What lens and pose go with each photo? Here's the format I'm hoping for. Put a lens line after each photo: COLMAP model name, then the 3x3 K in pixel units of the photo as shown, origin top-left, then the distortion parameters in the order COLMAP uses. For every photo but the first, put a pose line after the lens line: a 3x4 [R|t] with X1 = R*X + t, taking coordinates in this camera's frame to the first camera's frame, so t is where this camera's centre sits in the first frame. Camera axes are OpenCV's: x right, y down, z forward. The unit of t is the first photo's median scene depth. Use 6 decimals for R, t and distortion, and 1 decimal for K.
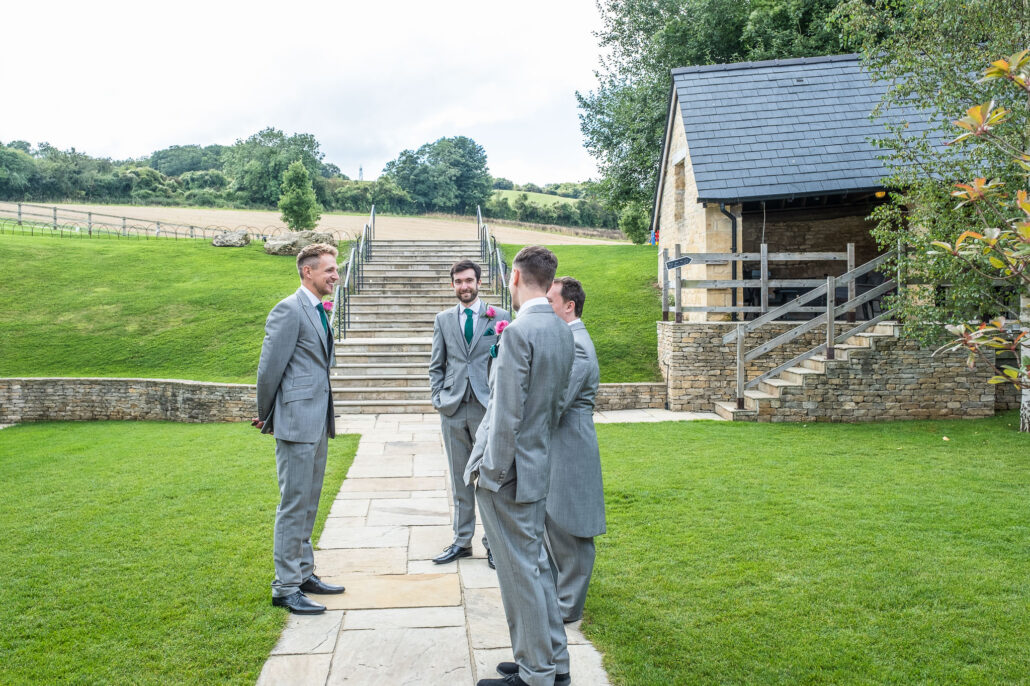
lens RADIAL K [[975.0, 0, 513.6], [0, 975.0, 339.8], [0, 0, 1]] dist [-0.002449, 0.000000]
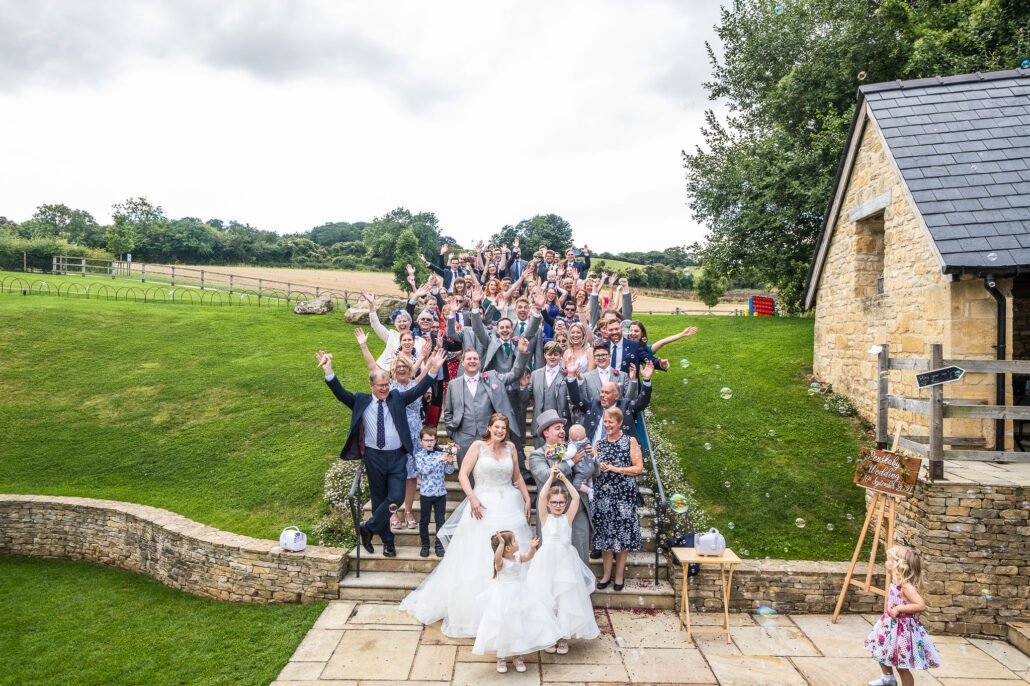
lens RADIAL K [[742.9, 0, 515.1], [0, 742.9, 344.7], [0, 0, 1]] dist [-0.008090, 0.003432]
pose [[0.995040, 0.015191, -0.098310, -0.027893], [-0.018706, 0.999215, -0.034924, -0.053552], [0.097702, 0.036590, 0.994543, 0.367289]]
